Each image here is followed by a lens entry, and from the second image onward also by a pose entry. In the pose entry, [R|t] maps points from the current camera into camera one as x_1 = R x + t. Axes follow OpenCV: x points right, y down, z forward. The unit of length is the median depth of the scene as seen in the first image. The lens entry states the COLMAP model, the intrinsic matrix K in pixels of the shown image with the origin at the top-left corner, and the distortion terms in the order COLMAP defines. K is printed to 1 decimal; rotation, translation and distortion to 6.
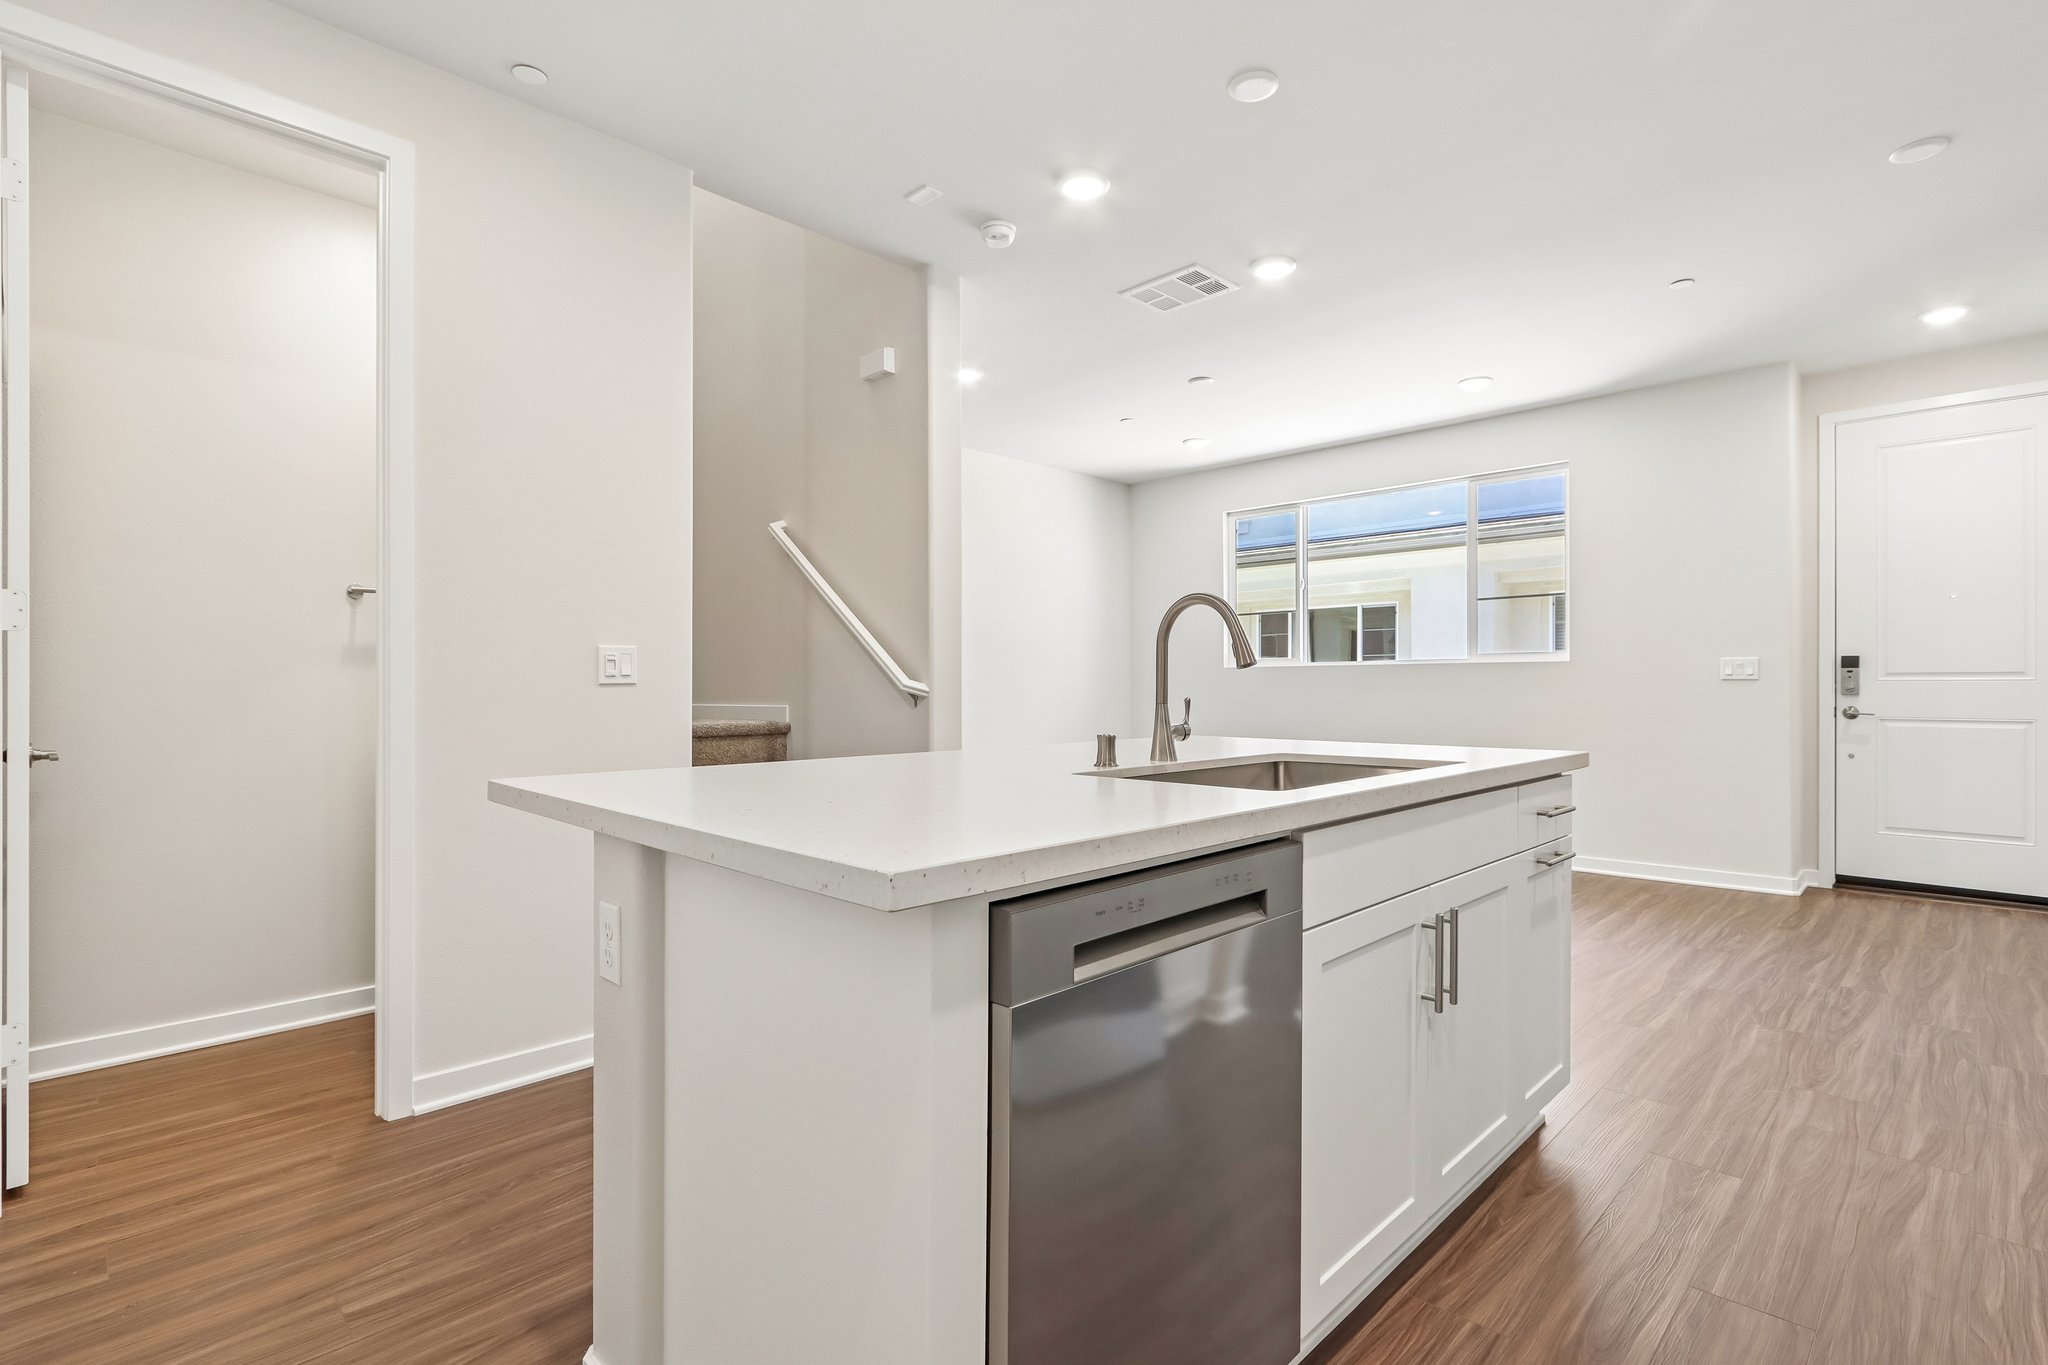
lens RADIAL K [[973.9, 0, 1030.6], [0, 973.9, 681.0], [0, 0, 1]] dist [-0.002676, -0.000026]
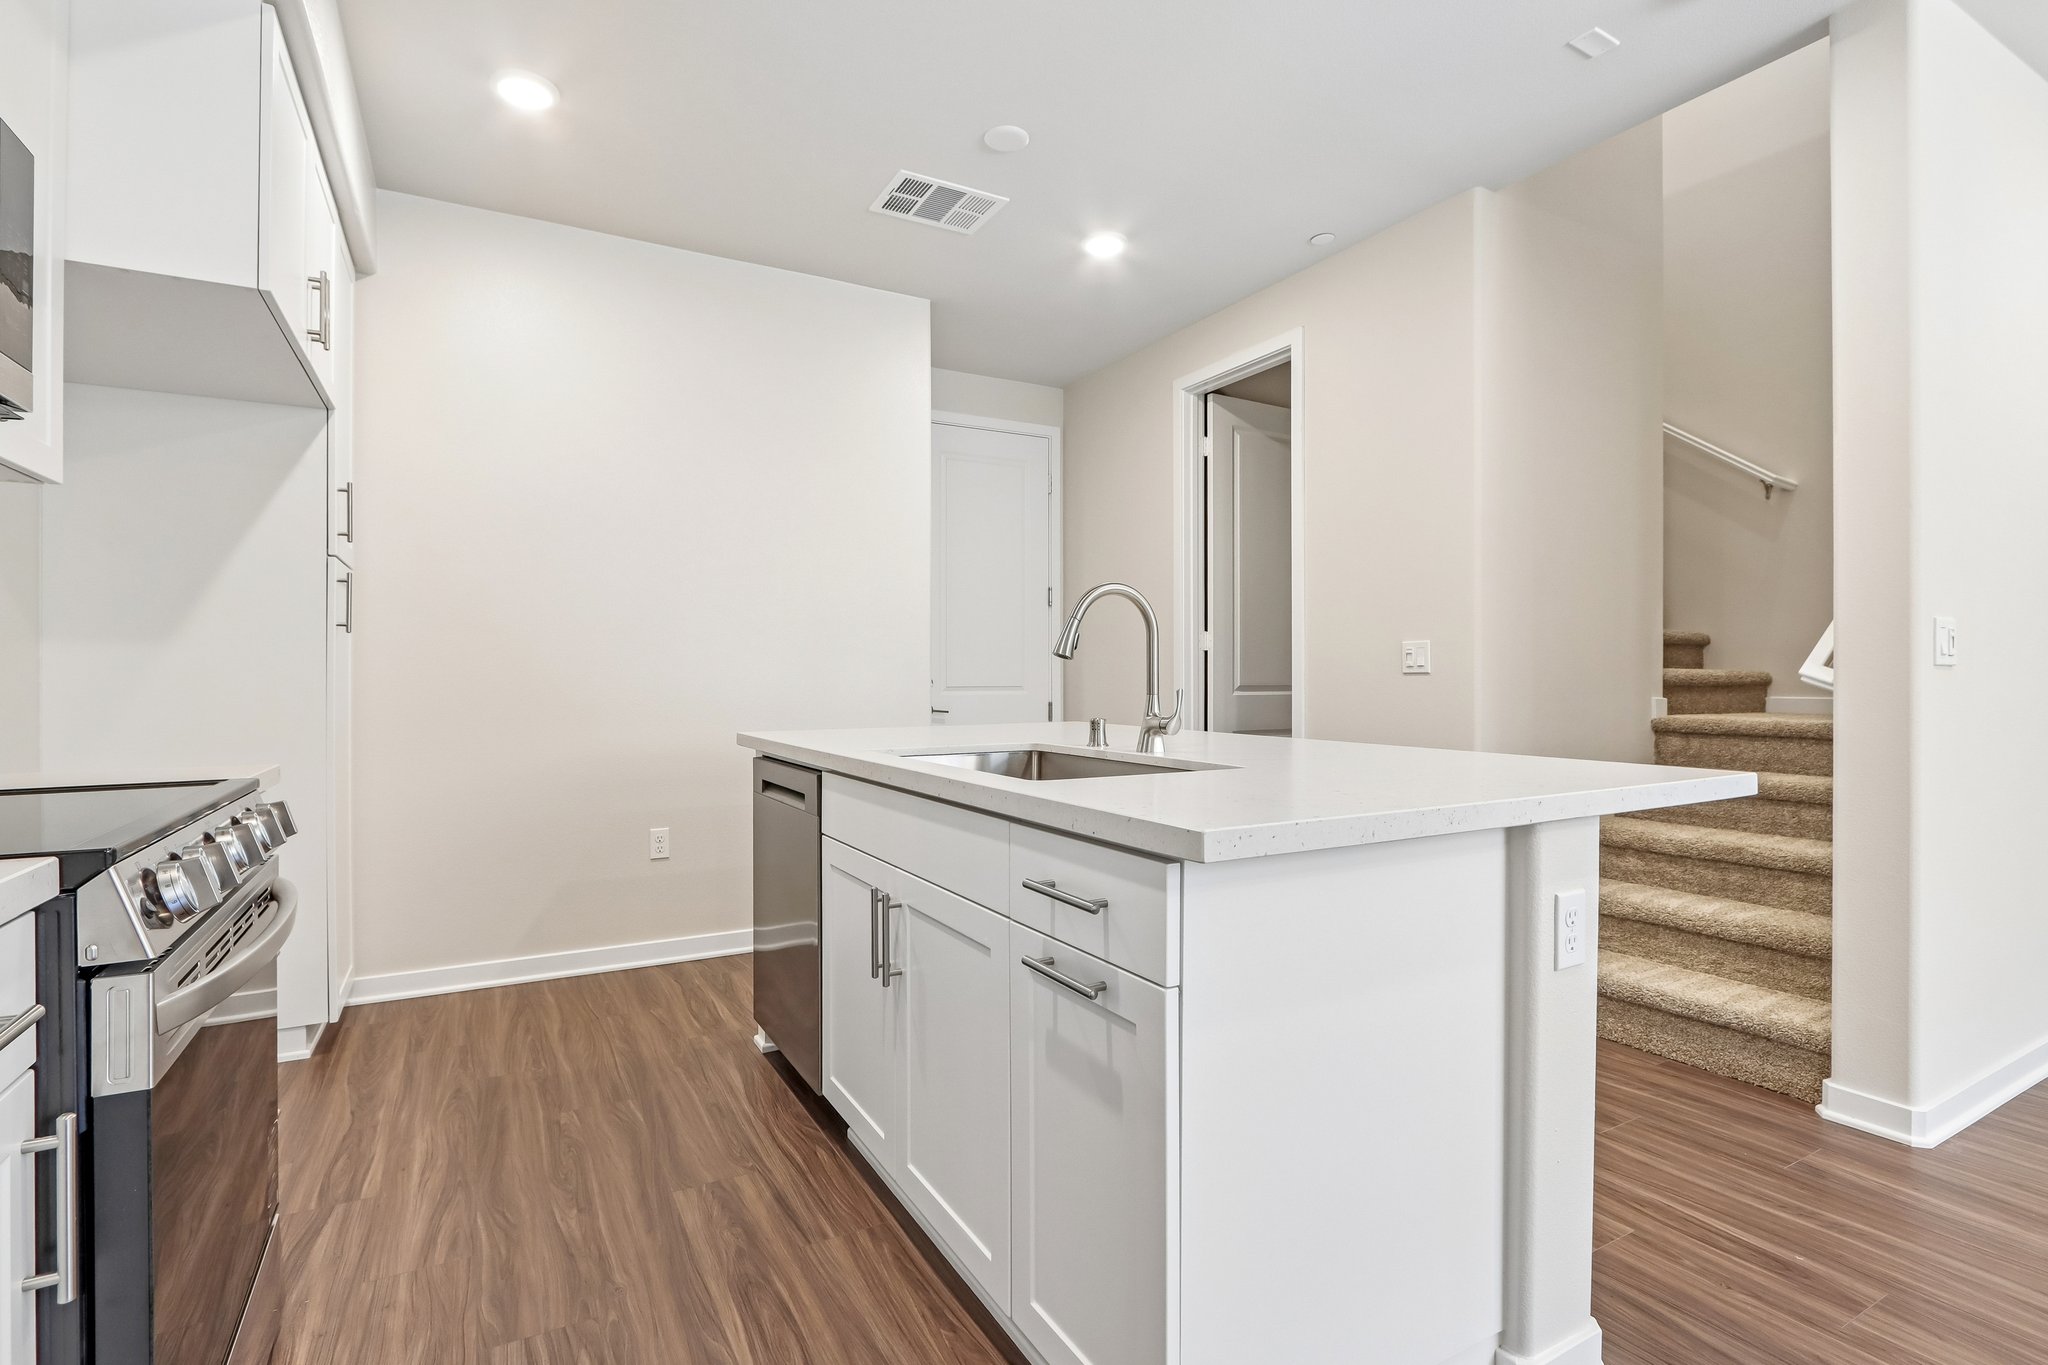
lens RADIAL K [[973.9, 0, 1041.0], [0, 973.9, 680.7], [0, 0, 1]] dist [-0.002676, -0.000026]
pose [[-0.265670, 0.004840, -0.964052, 1.320091], [0.008067, 0.999964, 0.002797, 0.007994], [0.964030, -0.007034, -0.265700, 1.373664]]
